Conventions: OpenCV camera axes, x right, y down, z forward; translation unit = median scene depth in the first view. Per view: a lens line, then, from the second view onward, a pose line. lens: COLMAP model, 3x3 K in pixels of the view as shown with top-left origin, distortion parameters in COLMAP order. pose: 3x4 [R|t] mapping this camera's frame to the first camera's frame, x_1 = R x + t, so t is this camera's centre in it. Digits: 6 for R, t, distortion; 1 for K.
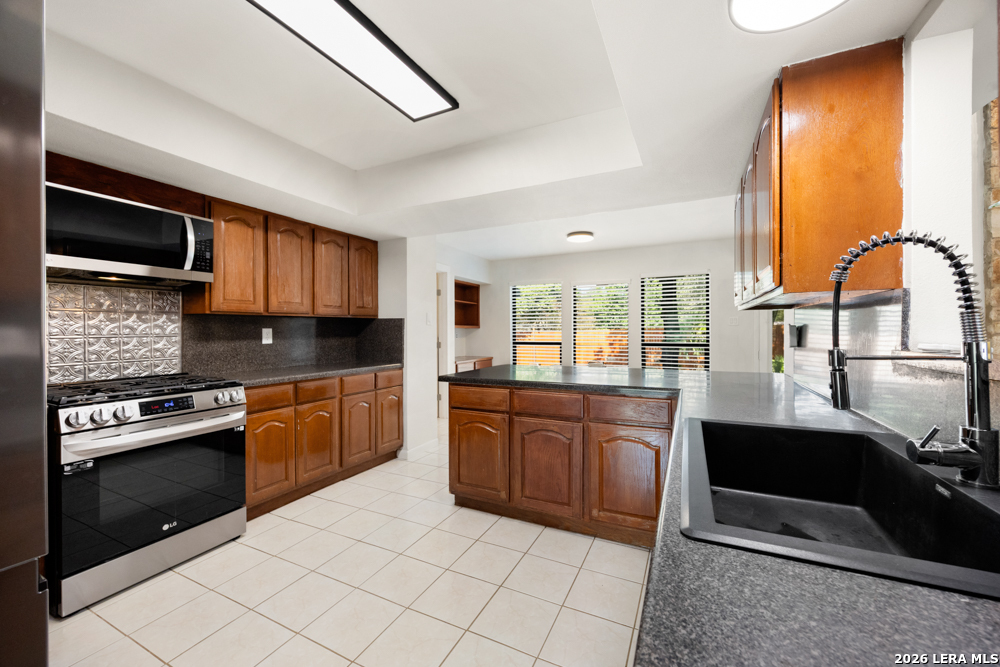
lens RADIAL K [[386.7, 0, 502.4], [0, 386.7, 331.2], [0, 0, 1]] dist [-0.000064, -0.000103]
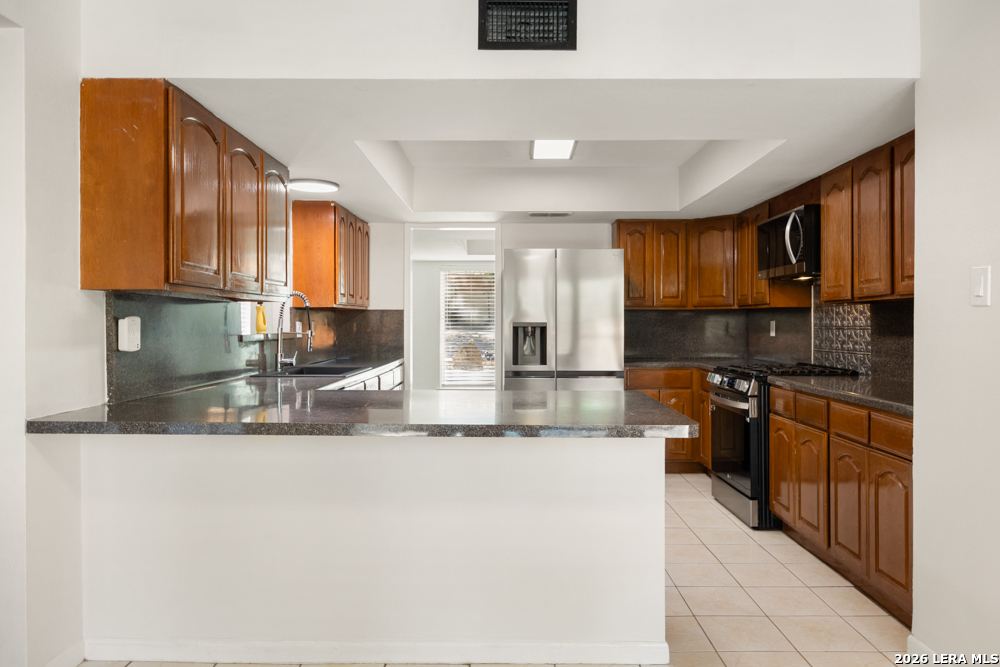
lens RADIAL K [[698.3, 0, 499.2], [0, 698.3, 327.1], [0, 0, 1]] dist [0.037210, 0.001069]
pose [[-0.893079, 0.001350, -0.449897, 0.511798], [-0.003428, 0.999946, 0.009805, -0.003738], [0.449886, 0.010298, -0.893026, 1.664814]]
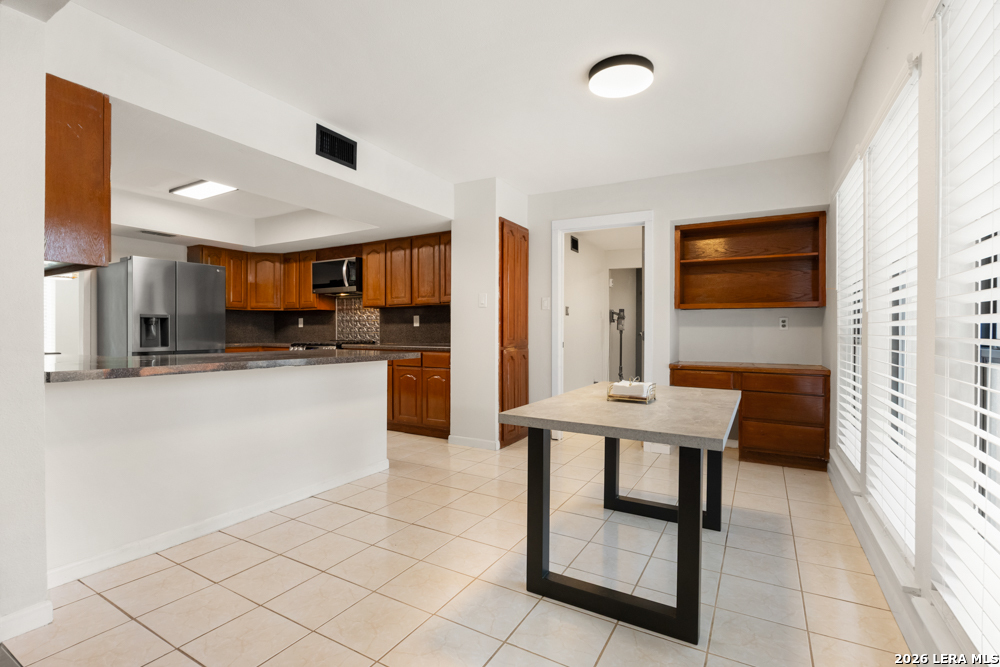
lens RADIAL K [[468.1, 0, 496.7], [0, 468.1, 331.8], [0, 0, 1]] dist [-0.000926, -0.000402]
pose [[-0.060297, 0.000761, -0.998180, 1.084182], [-0.004626, 0.999989, 0.001042, 0.048317], [0.998170, 0.004680, -0.060292, 1.370323]]
